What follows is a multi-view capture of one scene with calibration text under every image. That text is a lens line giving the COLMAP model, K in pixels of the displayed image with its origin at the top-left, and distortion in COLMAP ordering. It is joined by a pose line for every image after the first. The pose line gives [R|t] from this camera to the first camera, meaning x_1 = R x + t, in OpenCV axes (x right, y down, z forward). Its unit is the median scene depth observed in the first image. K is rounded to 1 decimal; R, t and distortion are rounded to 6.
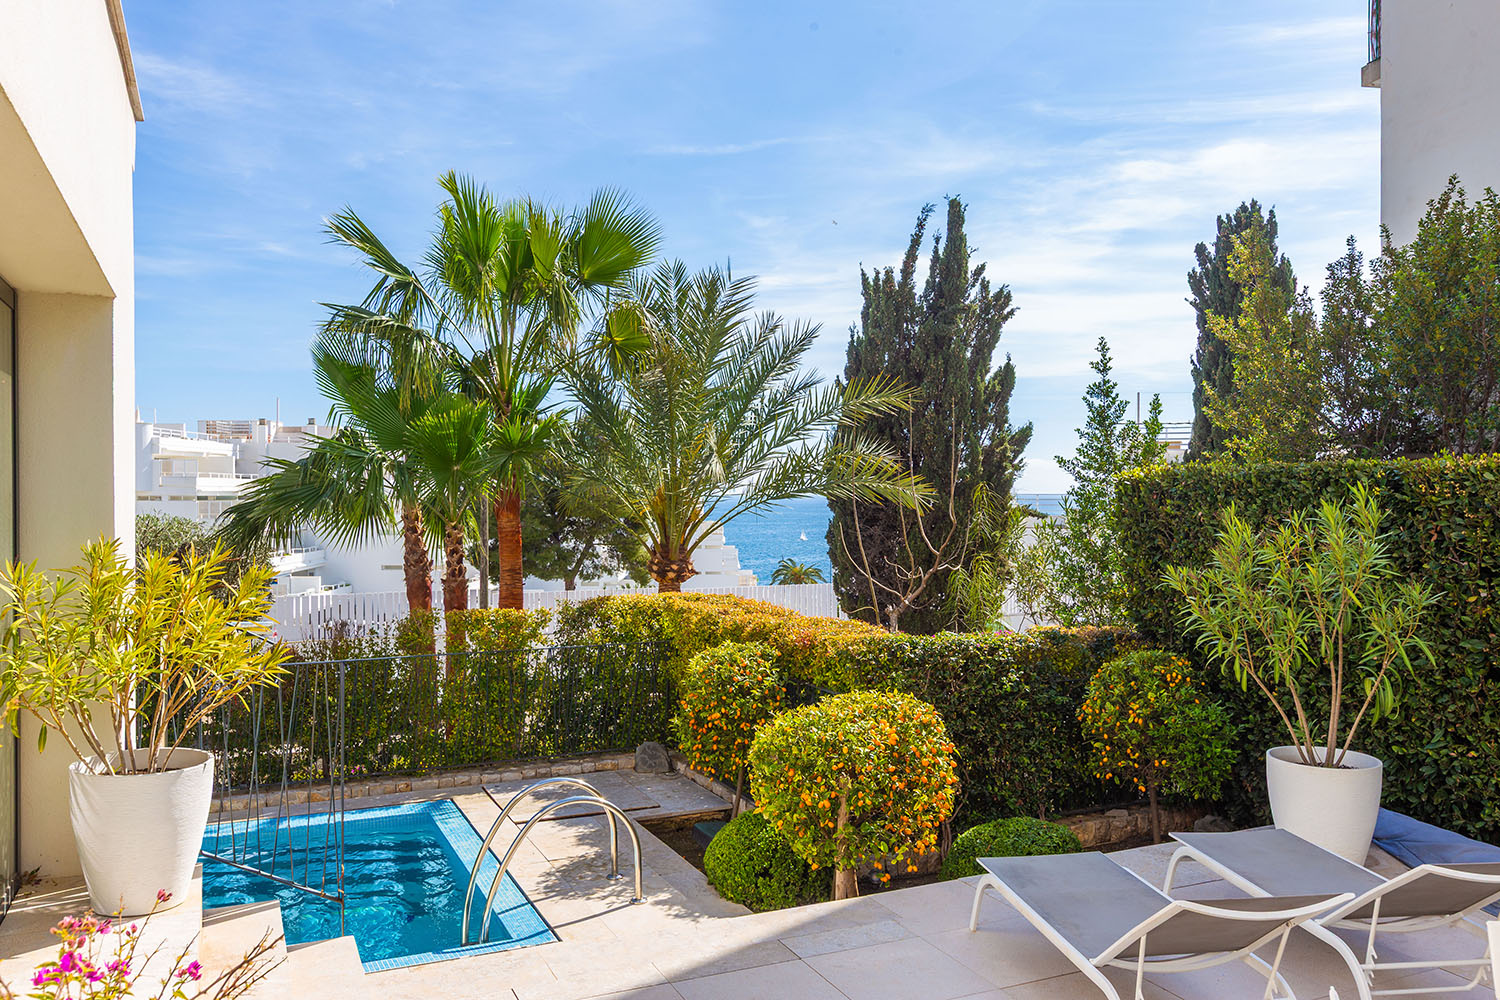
lens RADIAL K [[1067.4, 0, 757.4], [0, 1067.4, 491.6], [0, 0, 1]] dist [0.001089, -0.000932]
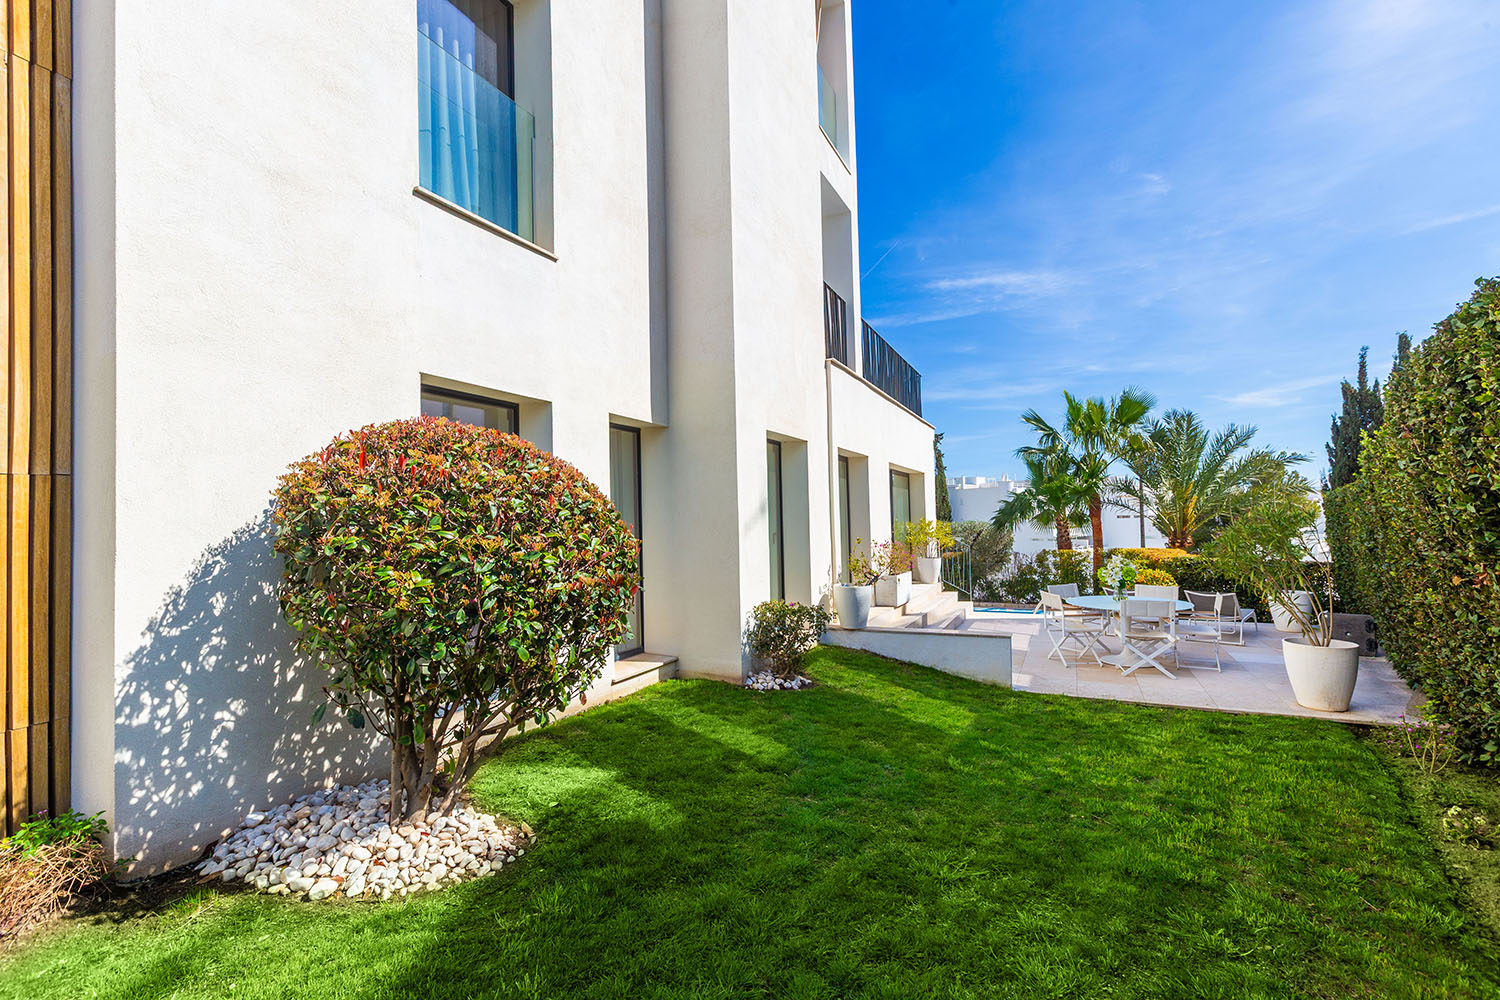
lens RADIAL K [[667.4, 0, 752.3], [0, 667.4, 502.0], [0, 0, 1]] dist [-0.001759, -0.000048]
pose [[0.616834, -0.025190, -0.786690, 0.488185], [0.004253, 0.999580, -0.028672, 0.022467], [0.787082, 0.014340, 0.616682, -0.592106]]
